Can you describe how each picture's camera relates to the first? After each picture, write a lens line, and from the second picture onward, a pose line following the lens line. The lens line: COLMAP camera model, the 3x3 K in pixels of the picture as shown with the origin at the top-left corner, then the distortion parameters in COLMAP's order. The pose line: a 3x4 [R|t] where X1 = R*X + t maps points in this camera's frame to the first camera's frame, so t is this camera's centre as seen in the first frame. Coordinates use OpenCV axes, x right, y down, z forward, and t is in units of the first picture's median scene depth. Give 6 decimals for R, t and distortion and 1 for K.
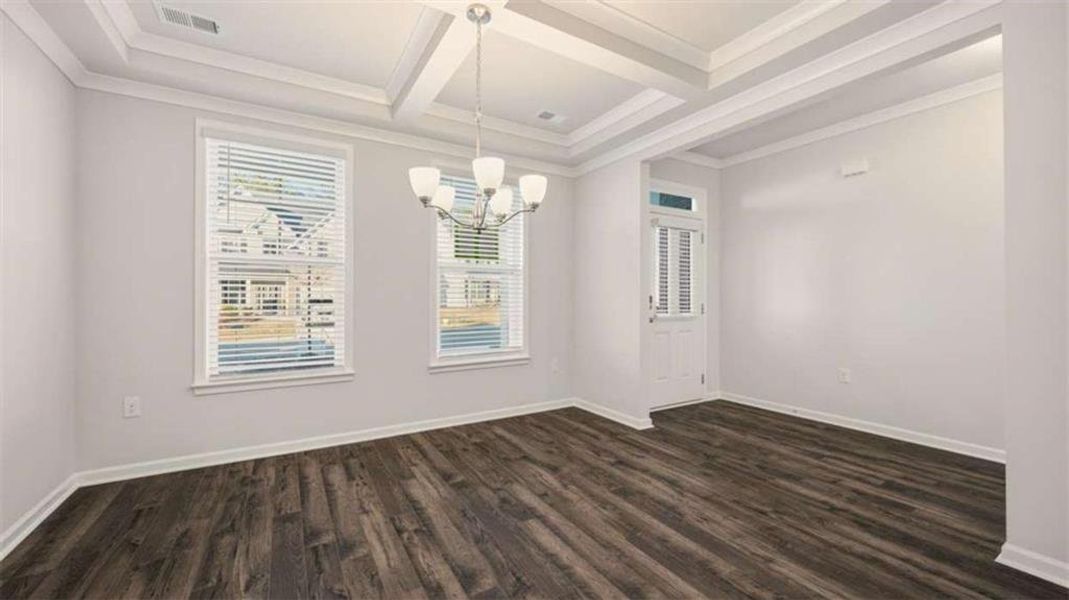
lens RADIAL K [[423.1, 0, 540.2], [0, 423.1, 297.0], [0, 0, 1]] dist [0.006303, -0.000511]
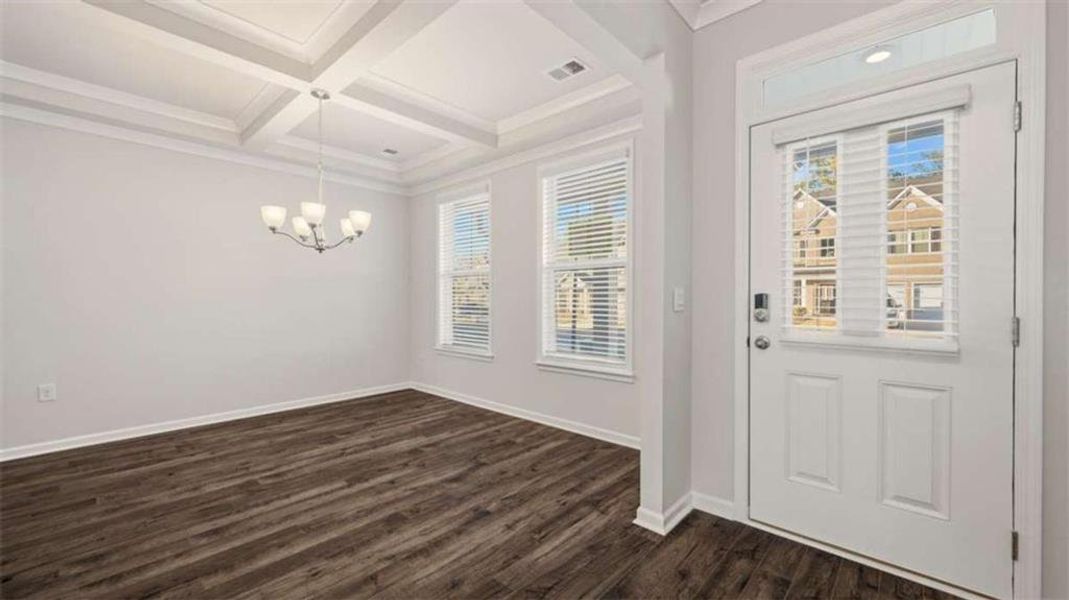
lens RADIAL K [[423.1, 0, 539.0], [0, 423.1, 298.5], [0, 0, 1]] dist [0.006303, -0.000511]
pose [[0.271360, 0.001392, -0.962477, 1.058968], [0.007286, 0.999967, 0.003501, -0.002690], [0.962450, -0.007963, 0.271341, 0.984720]]
